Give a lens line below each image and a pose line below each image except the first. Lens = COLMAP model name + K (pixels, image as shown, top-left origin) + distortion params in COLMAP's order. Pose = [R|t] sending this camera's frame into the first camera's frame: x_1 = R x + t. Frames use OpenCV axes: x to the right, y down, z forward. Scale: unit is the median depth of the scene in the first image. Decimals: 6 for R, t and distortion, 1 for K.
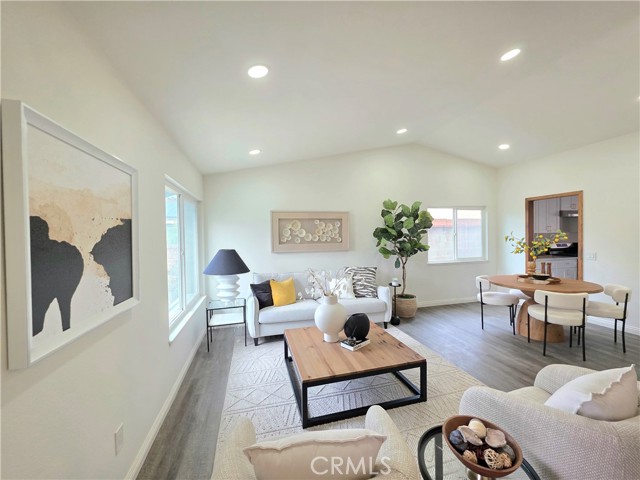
lens RADIAL K [[252.3, 0, 321.0], [0, 252.3, 239.8], [0, 0, 1]] dist [0.002025, 0.000036]
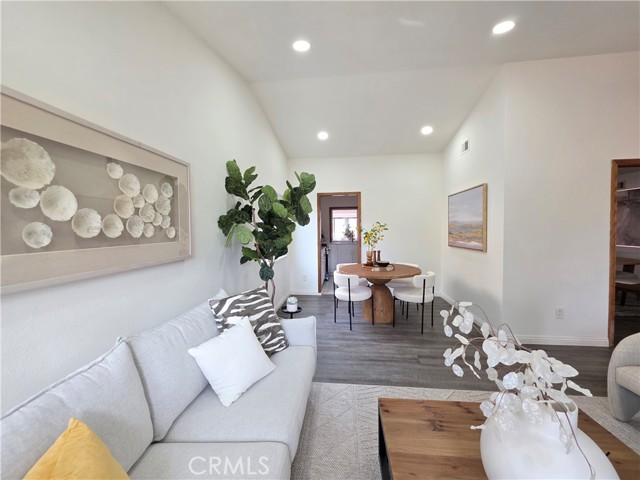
lens RADIAL K [[252.3, 0, 317.7], [0, 252.3, 238.0], [0, 0, 1]] dist [0.002025, 0.000036]
pose [[0.377481, -0.025950, 0.925654, -0.204708], [0.024665, 0.999534, 0.017962, 0.006933], [-0.925689, 0.016051, 0.377946, 0.689039]]
